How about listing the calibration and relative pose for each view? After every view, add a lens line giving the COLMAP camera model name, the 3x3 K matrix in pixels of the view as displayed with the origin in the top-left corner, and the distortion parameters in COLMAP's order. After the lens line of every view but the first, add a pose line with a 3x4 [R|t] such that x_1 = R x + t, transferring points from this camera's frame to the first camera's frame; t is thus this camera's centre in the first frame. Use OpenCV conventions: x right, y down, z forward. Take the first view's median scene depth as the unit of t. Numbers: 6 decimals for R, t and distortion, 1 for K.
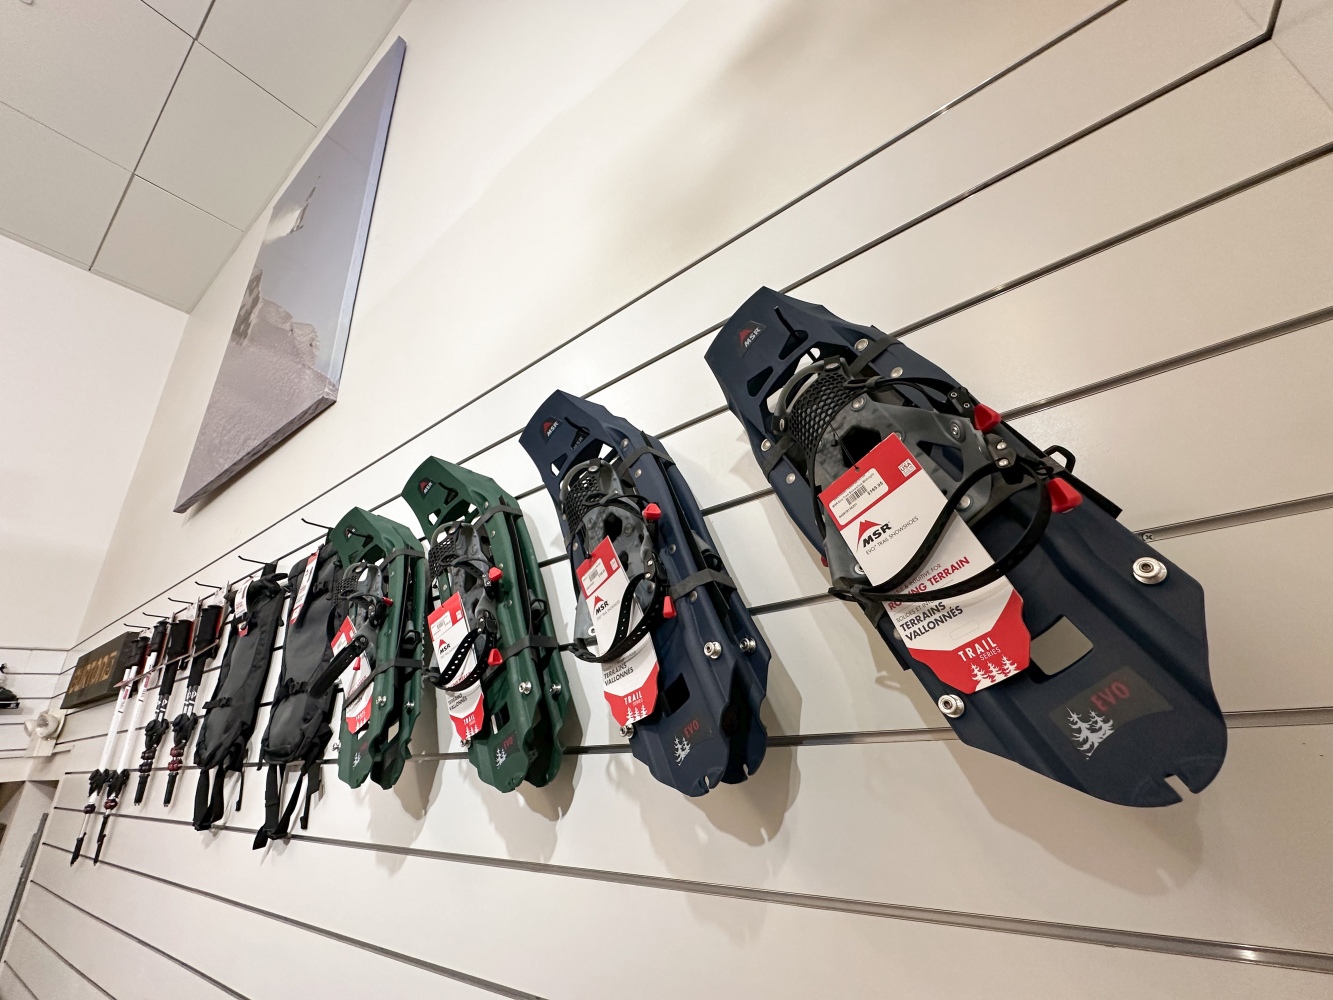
lens RADIAL K [[533.5, 0, 666.5], [0, 533.5, 500.0], [0, 0, 1]] dist [-0.001832, 0.000596]
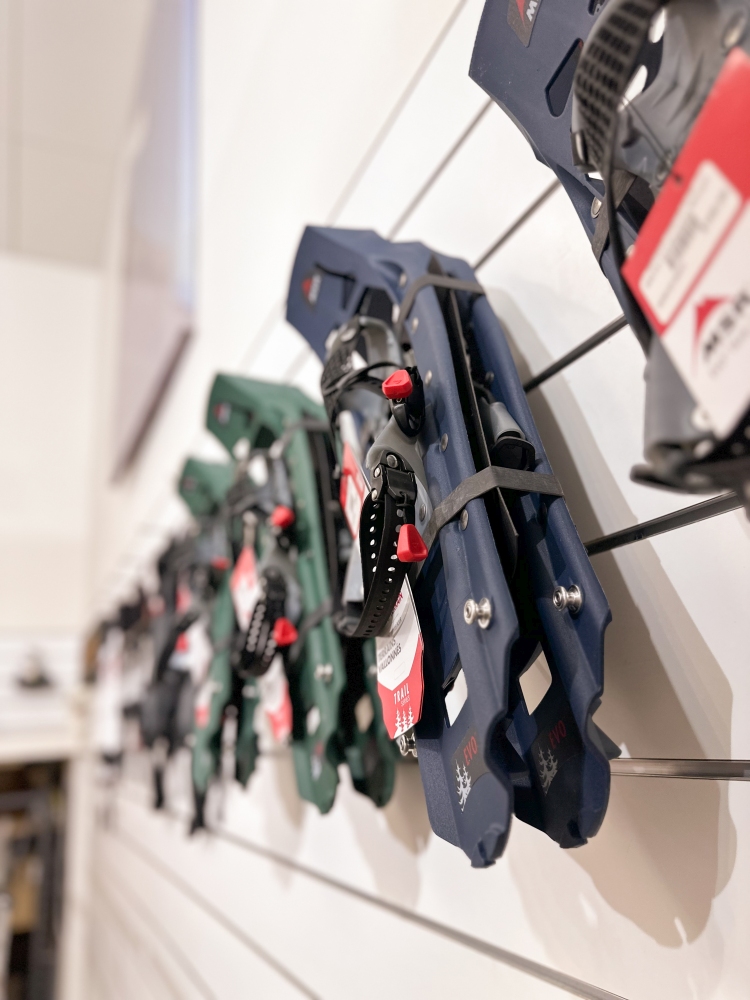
lens RADIAL K [[709.4, 0, 375.0], [0, 709.4, 500.0], [0, 0, 1]] dist [0.082881, -0.106603]
pose [[0.886163, -0.131170, -0.444420, 0.288007], [0.192482, 0.976637, 0.095551, 0.068645], [0.421504, -0.170217, 0.890708, 0.287695]]
